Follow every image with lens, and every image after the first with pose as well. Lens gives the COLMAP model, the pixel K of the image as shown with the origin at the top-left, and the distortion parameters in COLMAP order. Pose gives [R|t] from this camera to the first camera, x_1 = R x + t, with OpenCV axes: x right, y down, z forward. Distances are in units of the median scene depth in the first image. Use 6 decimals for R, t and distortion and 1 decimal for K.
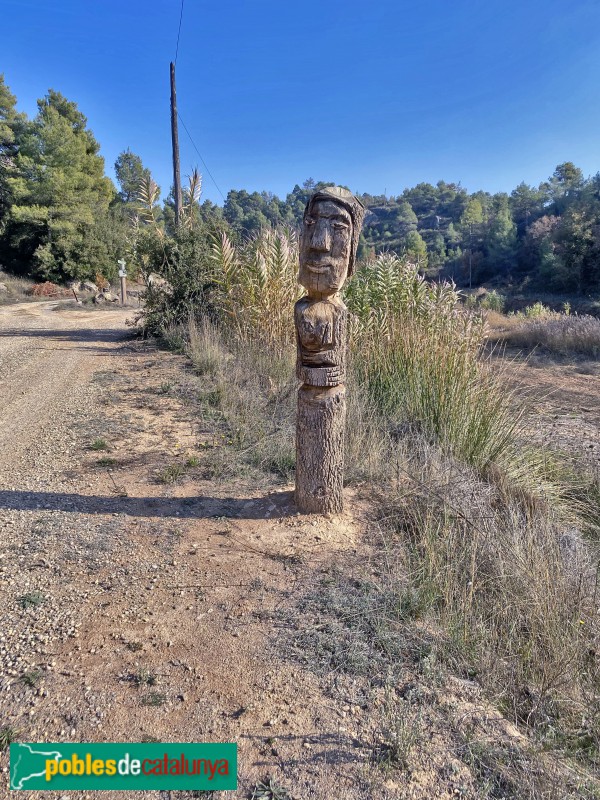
lens RADIAL K [[640.4, 0, 300.9], [0, 640.4, 400.9], [0, 0, 1]] dist [0.029238, -0.002497]
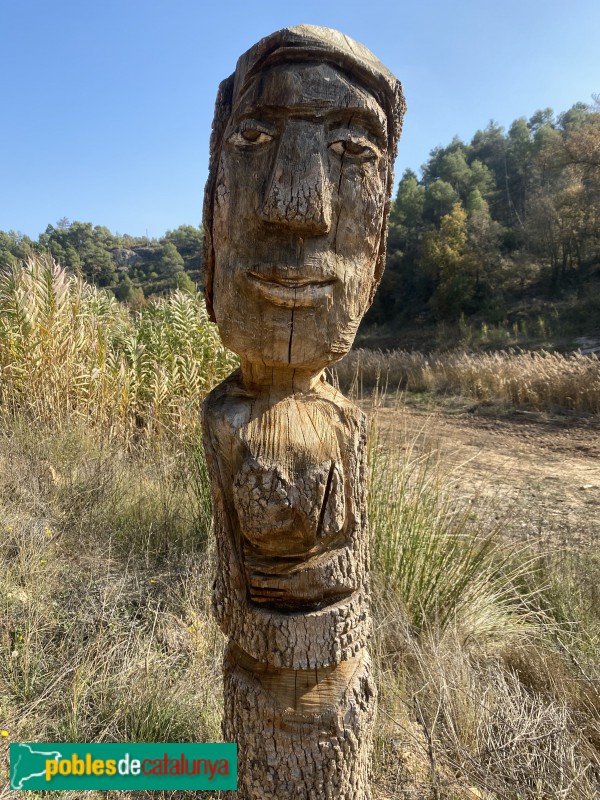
lens RADIAL K [[640.4, 0, 299.7], [0, 640.4, 397.5], [0, 0, 1]] dist [0.029238, -0.002497]
pose [[0.937985, -0.076088, 0.338223, -0.072303], [0.098335, 0.993941, -0.049109, -0.136566], [-0.332438, 0.079323, 0.939784, 0.692683]]
